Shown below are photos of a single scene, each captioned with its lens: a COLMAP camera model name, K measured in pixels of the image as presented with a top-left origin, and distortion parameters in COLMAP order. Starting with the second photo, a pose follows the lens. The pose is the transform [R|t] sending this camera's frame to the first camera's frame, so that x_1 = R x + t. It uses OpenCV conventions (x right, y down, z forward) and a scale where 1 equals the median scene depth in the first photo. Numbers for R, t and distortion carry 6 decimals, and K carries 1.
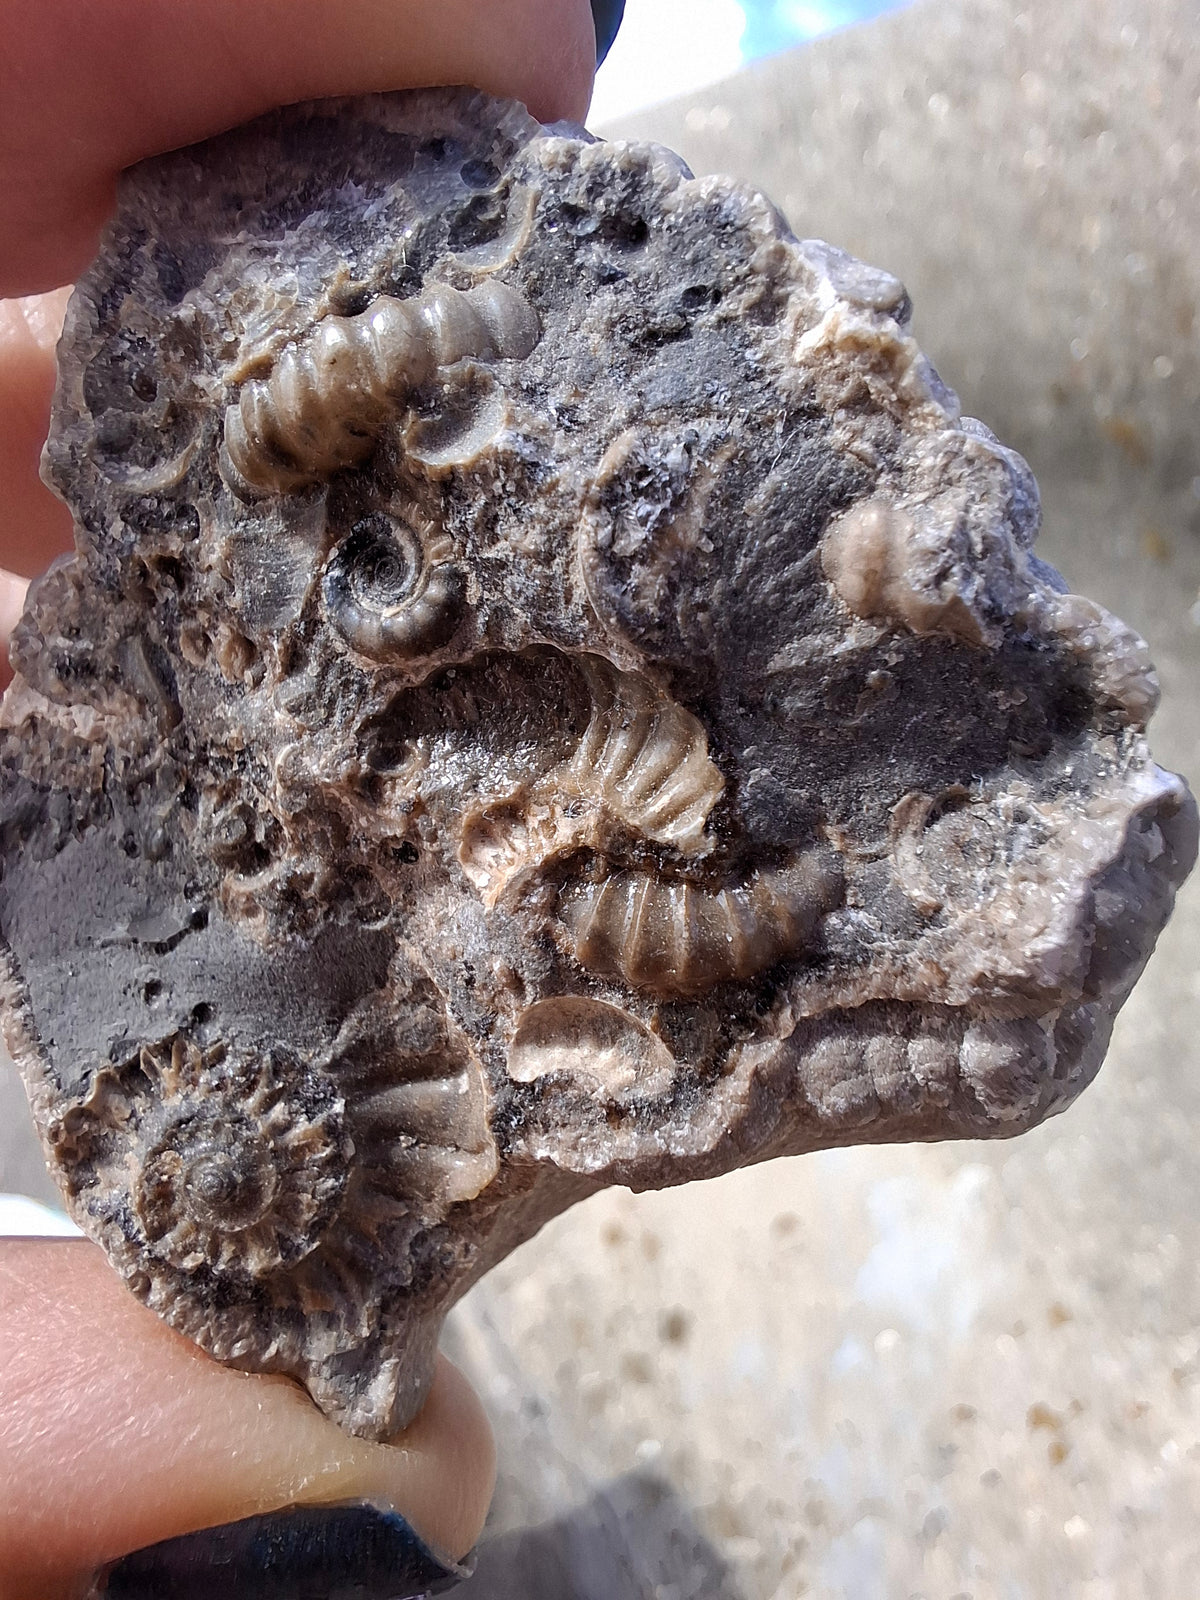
lens RADIAL K [[1299.7, 0, 607.3], [0, 1299.7, 843.9], [0, 0, 1]] dist [-0.084724, 0.102221]
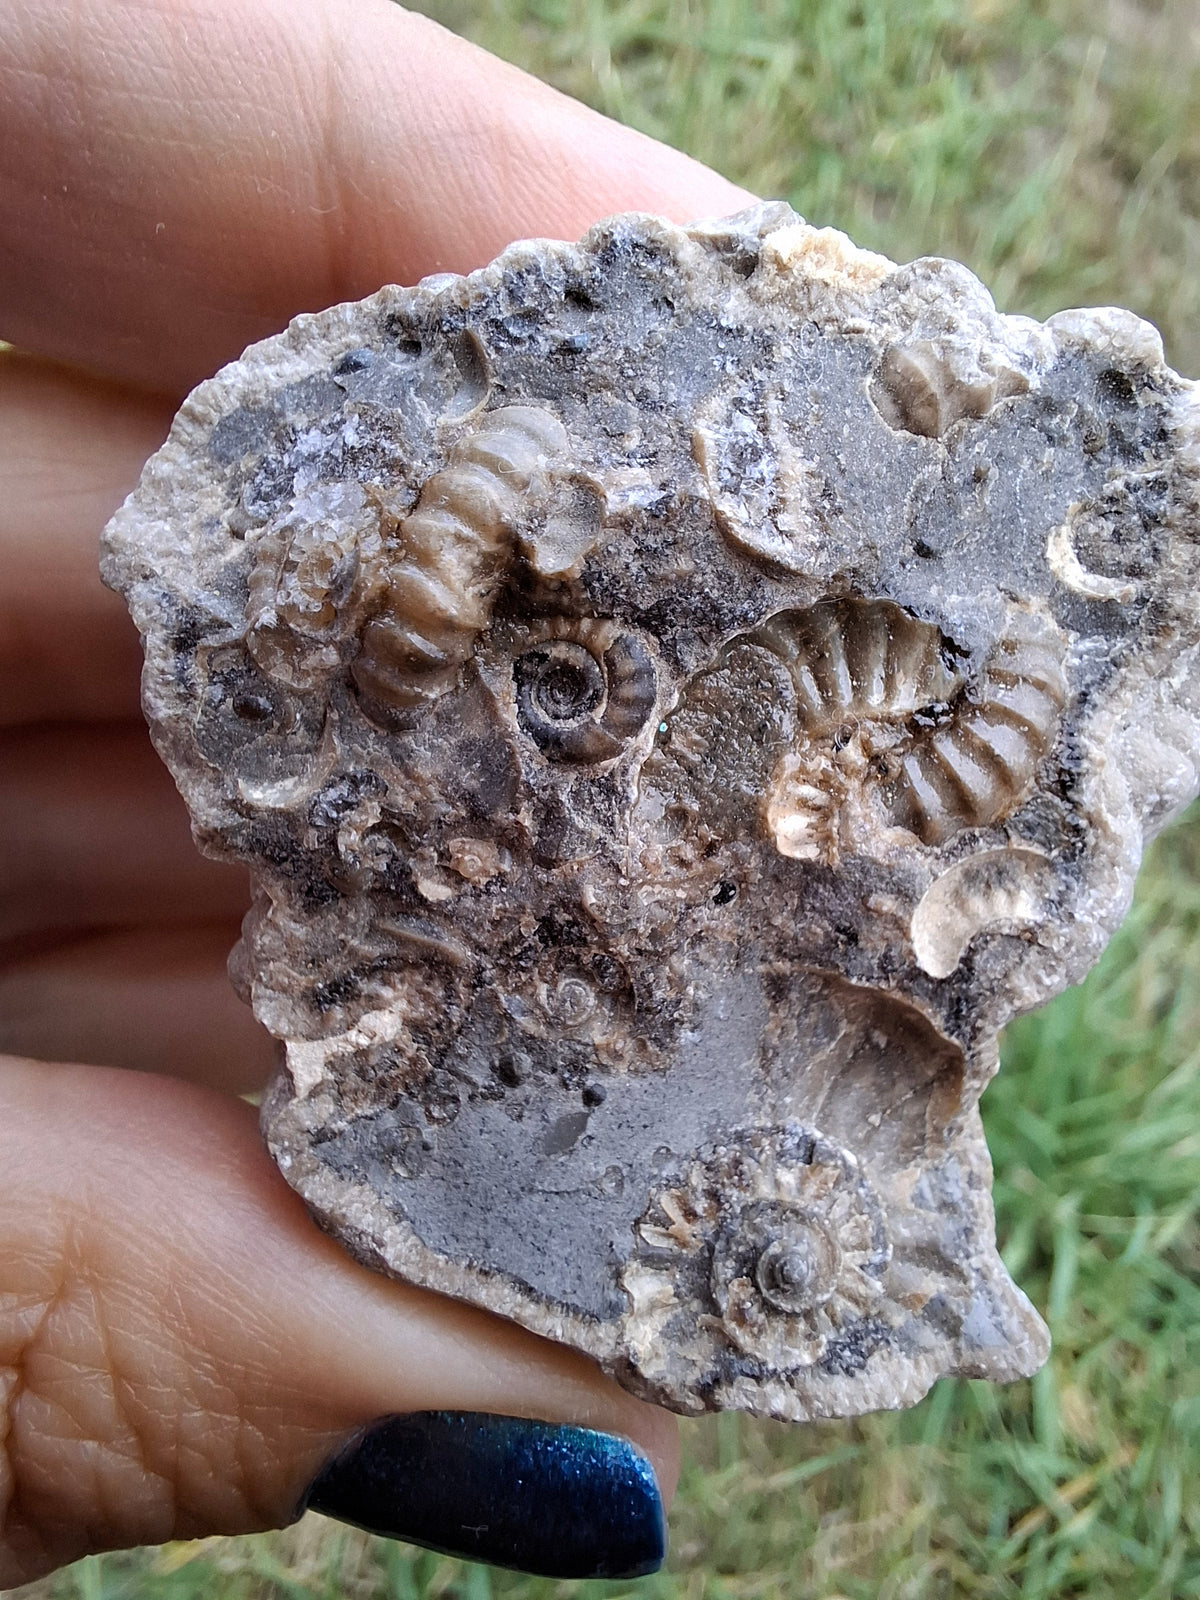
lens RADIAL K [[1286.0, 0, 605.9], [0, 1286.0, 797.5], [0, 0, 1]] dist [-0.072125, 0.074455]
pose [[0.728279, -0.648615, 0.221154, -0.427145], [0.669122, 0.742726, -0.025162, -0.092883], [-0.147936, 0.166304, 0.974914, -0.020731]]
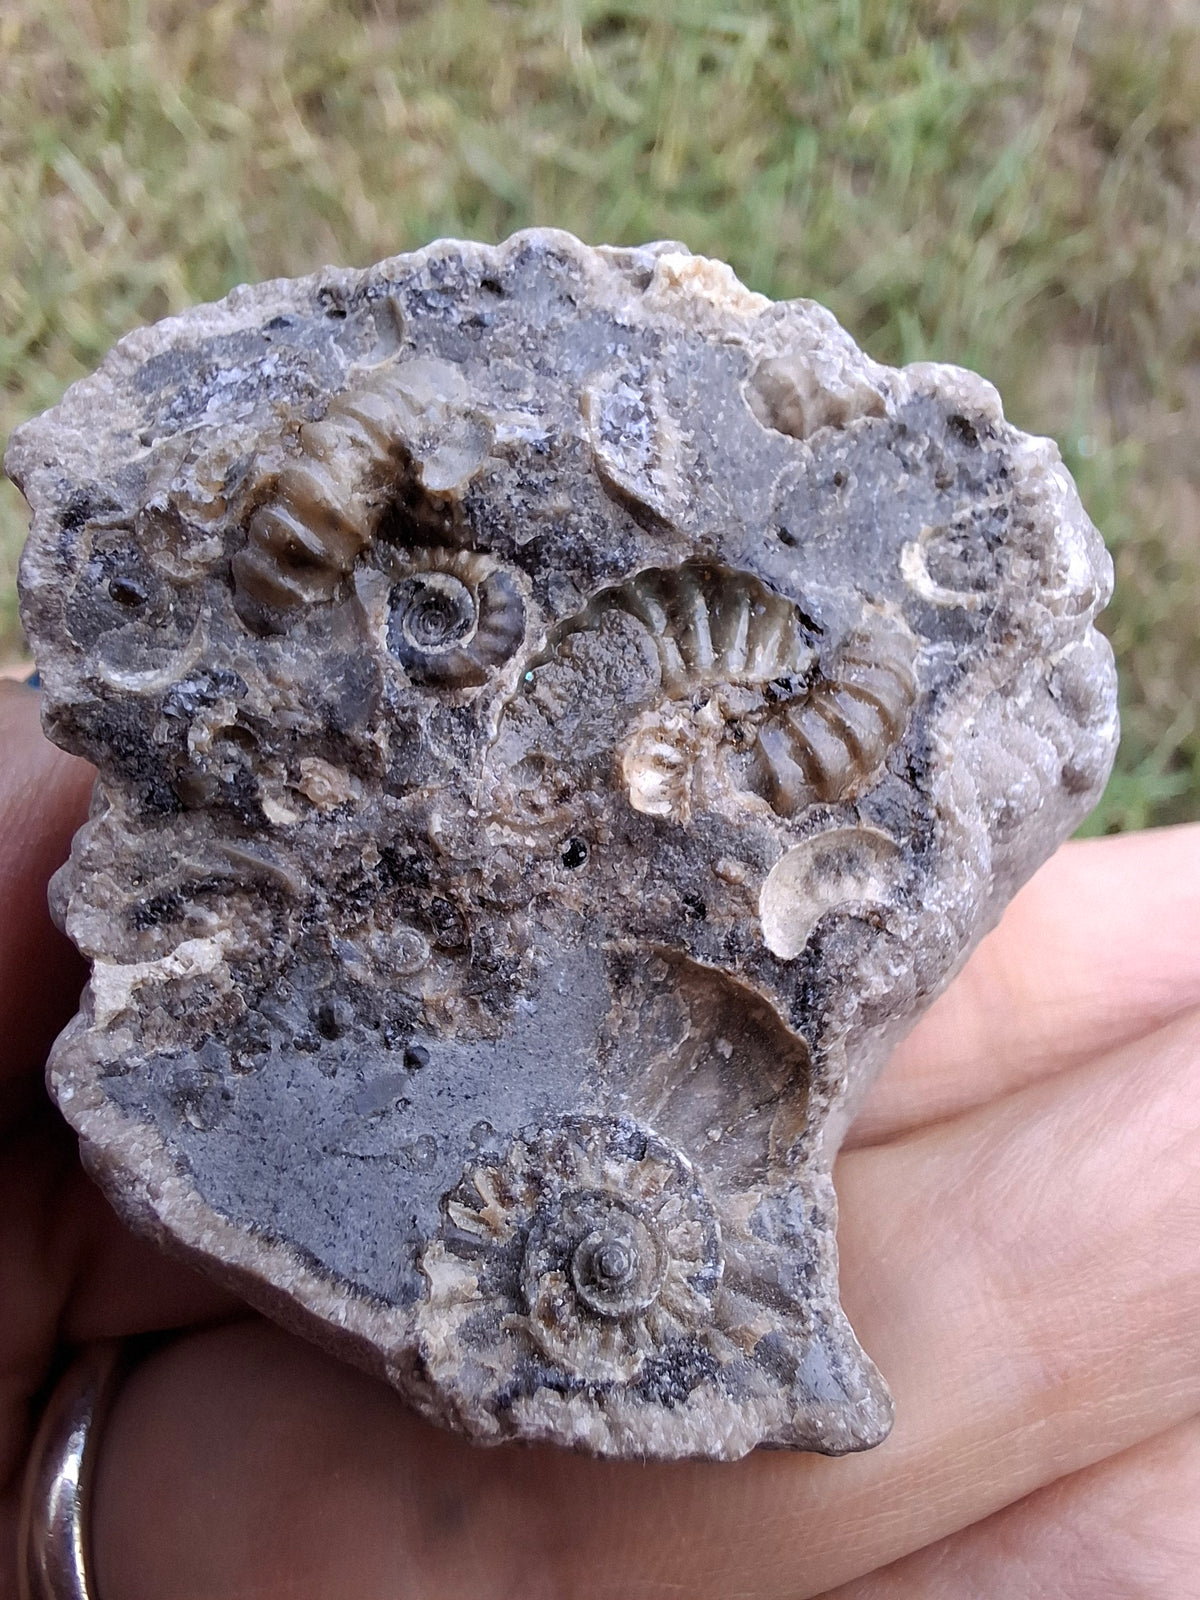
lens RADIAL K [[1286.0, 0, 605.9], [0, 1286.0, 797.5], [0, 0, 1]] dist [-0.072125, 0.074455]
pose [[0.757907, -0.475235, 0.446909, -0.605263], [0.603723, 0.770522, -0.204487, 0.210112], [-0.247174, 0.424792, 0.870894, 0.079623]]
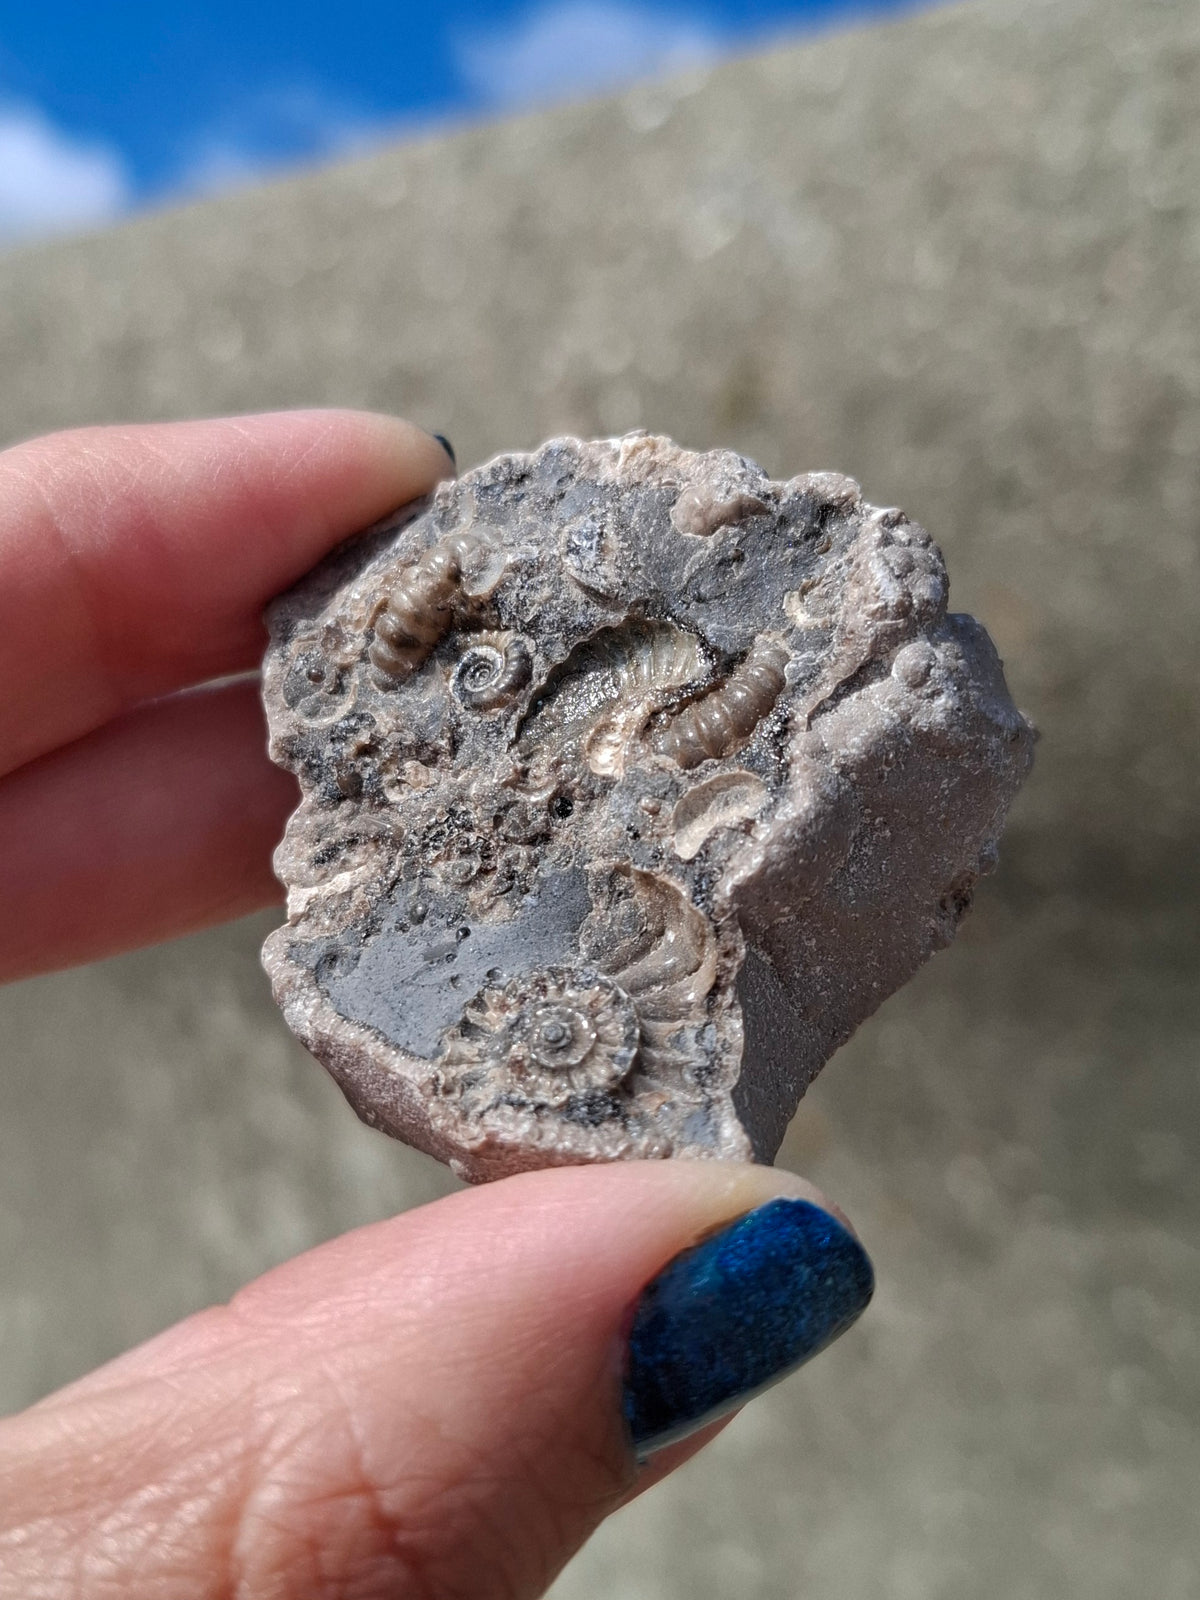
lens RADIAL K [[1973.7, 0, 484.9], [0, 1973.7, 799.3], [0, 0, 1]] dist [-0.023426, -0.007337]
pose [[0.884915, -0.437742, 0.159081, -0.667194], [0.432388, 0.645173, -0.629915, 1.601761], [0.173105, 0.626206, 0.760198, -0.959722]]
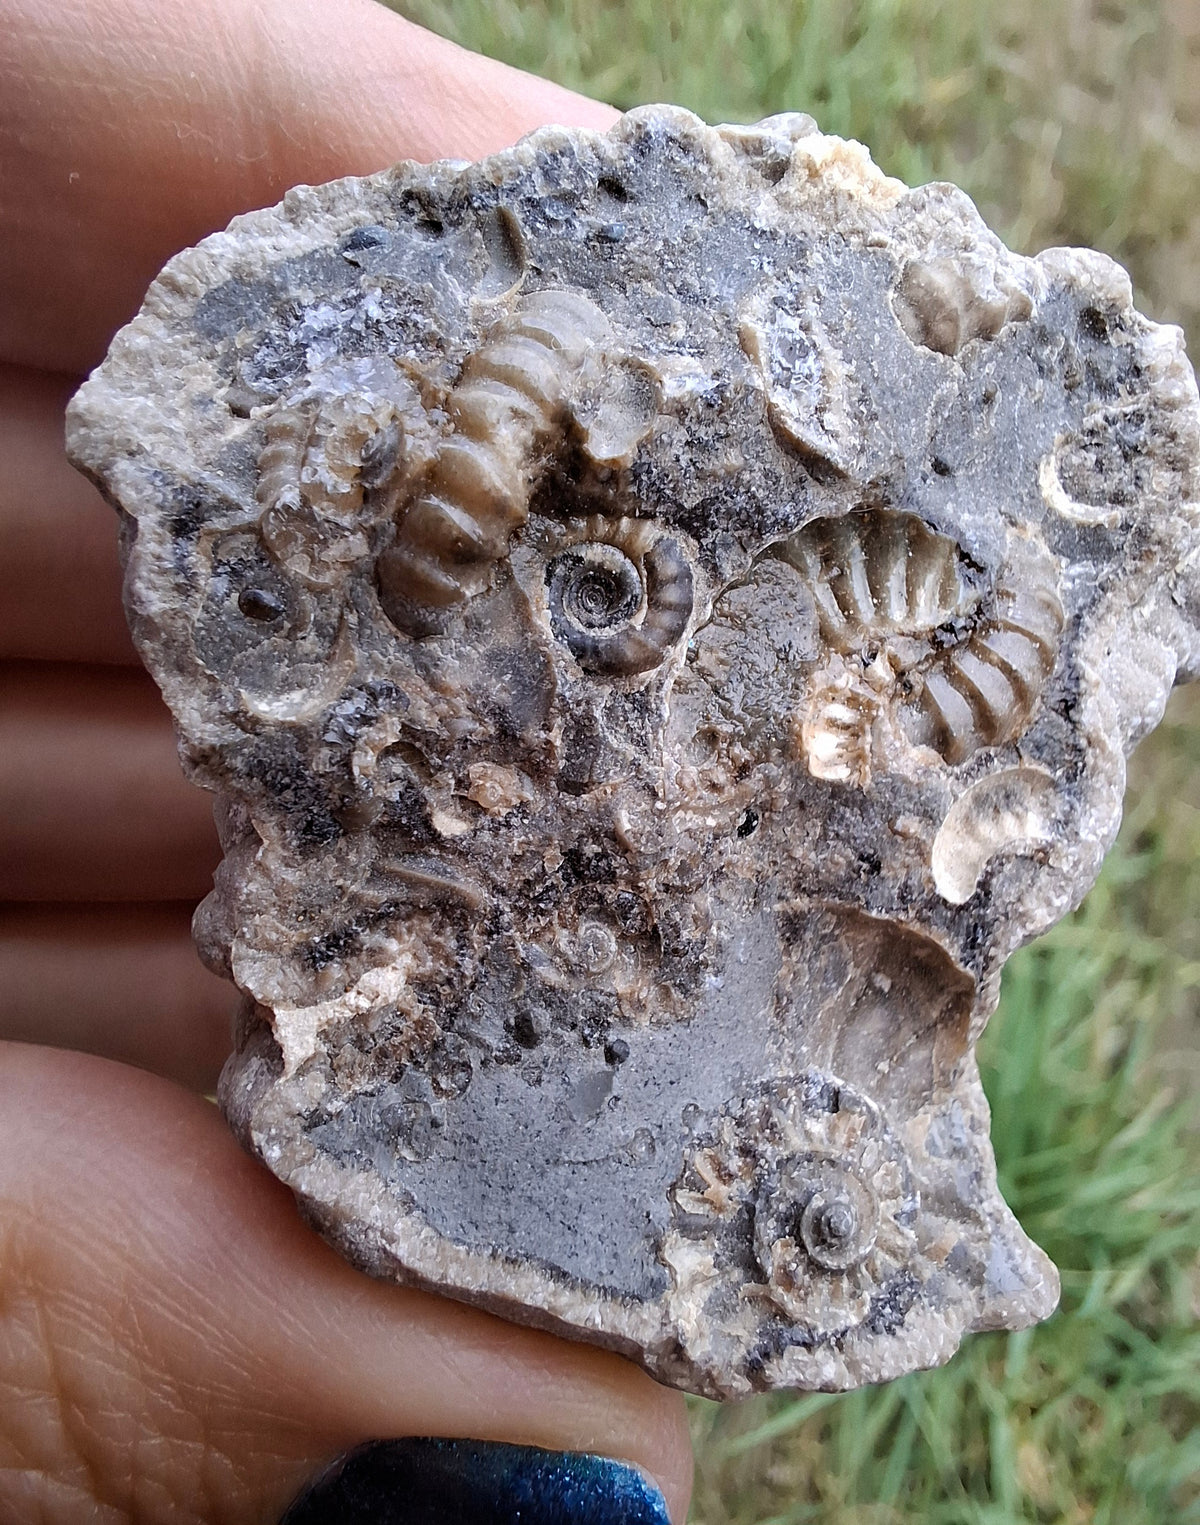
lens RADIAL K [[1287.5, 0, 596.8], [0, 1287.5, 804.3], [0, 0, 1]] dist [-0.073783, 0.117258]
pose [[0.628731, -0.640267, 0.441310, -0.693029], [0.685528, 0.724264, 0.074120, -0.165095], [-0.367082, 0.255929, 0.894288, 0.154787]]
